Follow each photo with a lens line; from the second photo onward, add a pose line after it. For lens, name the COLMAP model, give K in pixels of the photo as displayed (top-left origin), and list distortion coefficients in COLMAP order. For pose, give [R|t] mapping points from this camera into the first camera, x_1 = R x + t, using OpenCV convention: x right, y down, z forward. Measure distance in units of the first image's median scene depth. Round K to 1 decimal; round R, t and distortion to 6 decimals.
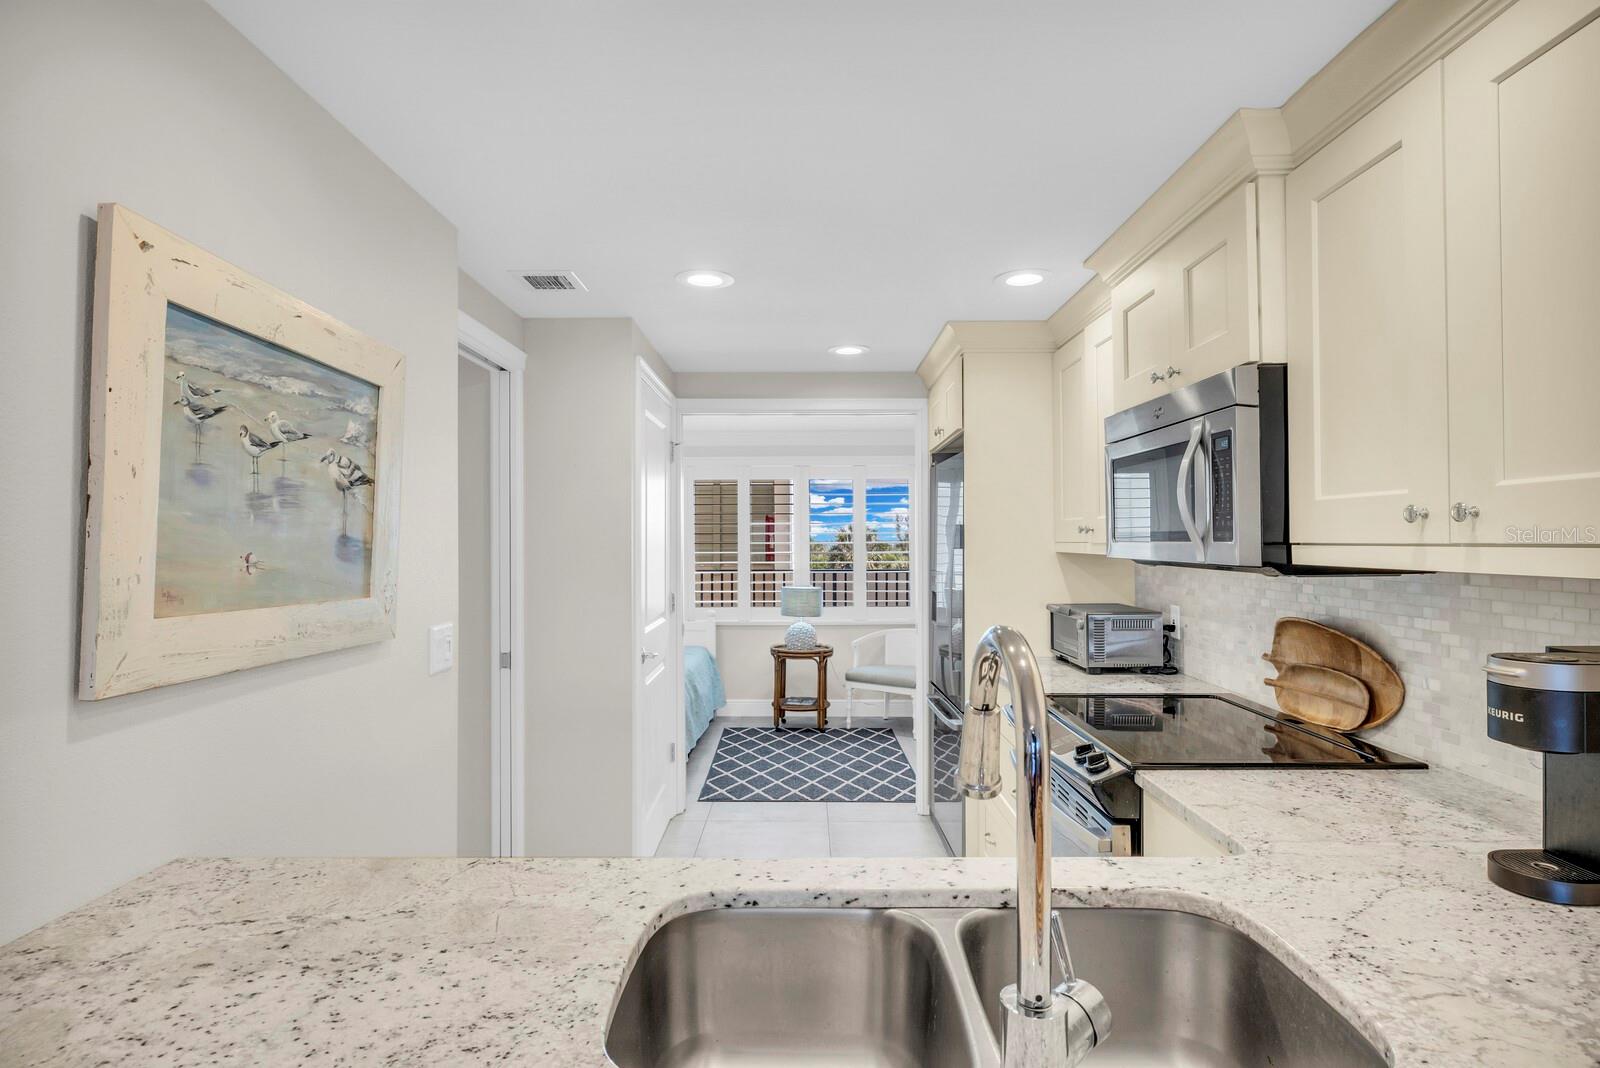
lens RADIAL K [[837.2, 0, 788.7], [0, 837.2, 537.2], [0, 0, 1]] dist [-0.004634, 0.000380]
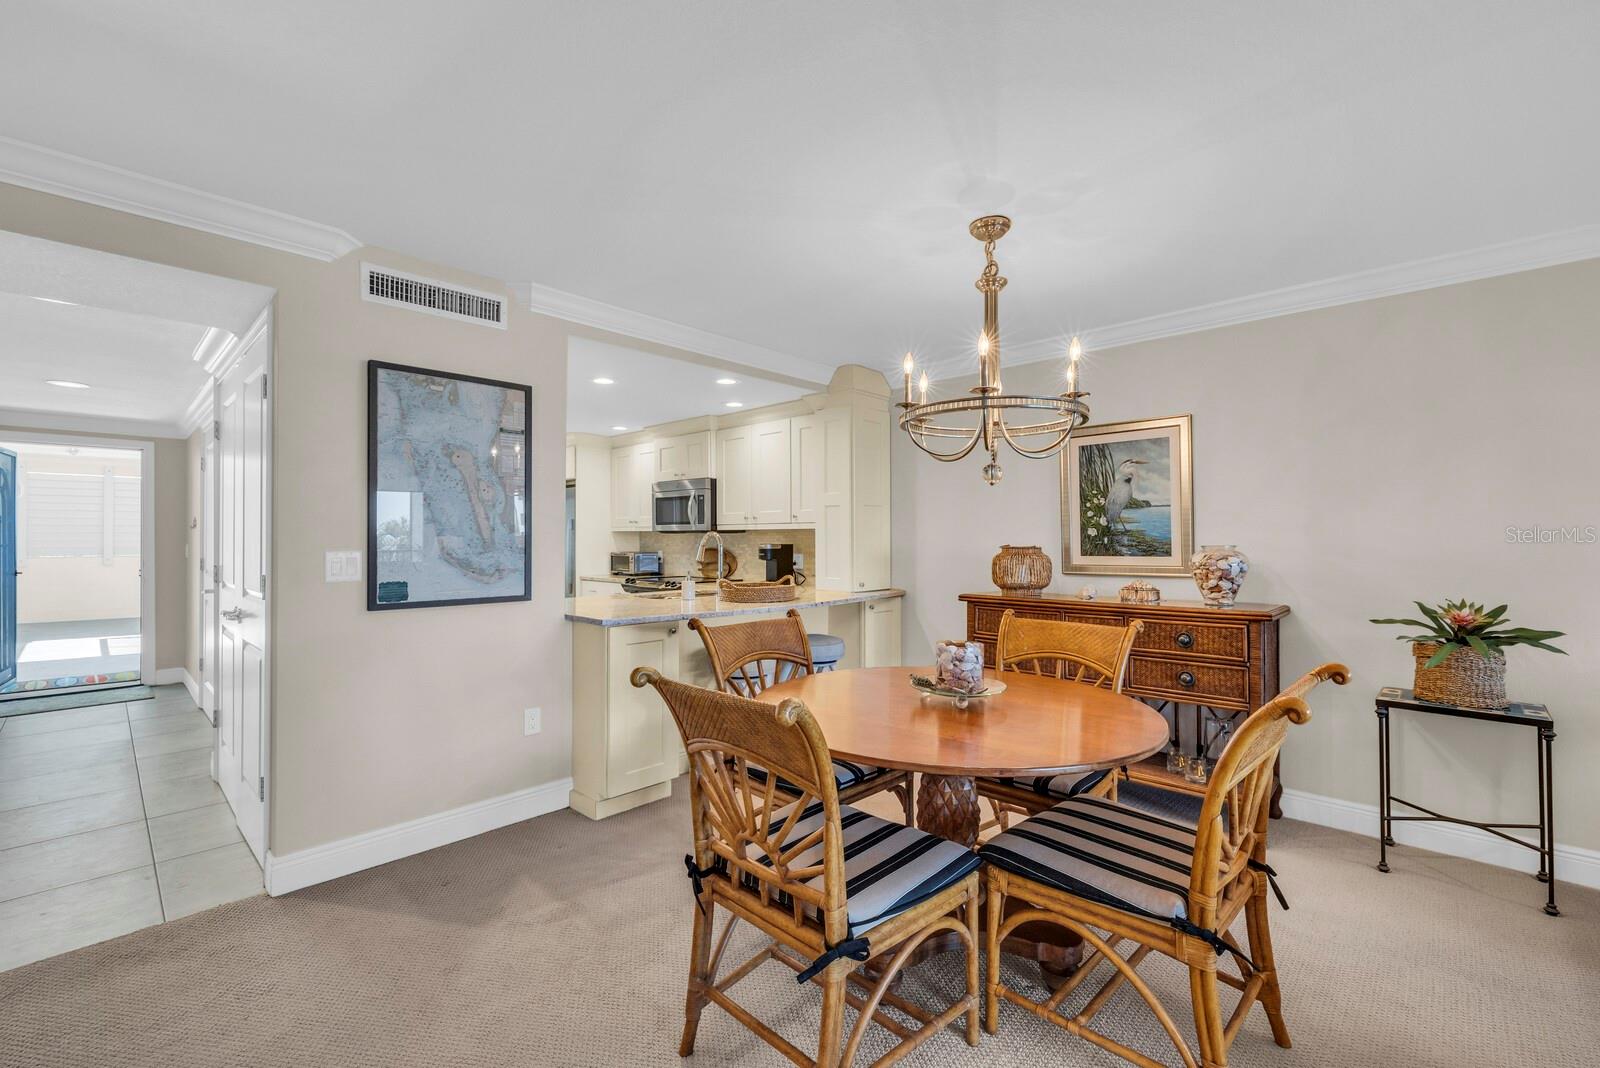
lens RADIAL K [[736.9, 0, 792.7], [0, 736.9, 536.9], [0, 0, 1]] dist [-0.003989, -0.000369]
pose [[0.691946, 0.017609, 0.721735, -1.621378], [-0.011754, 0.999845, -0.013126, 0.103240], [-0.721854, 0.000599, 0.692045, -1.625108]]
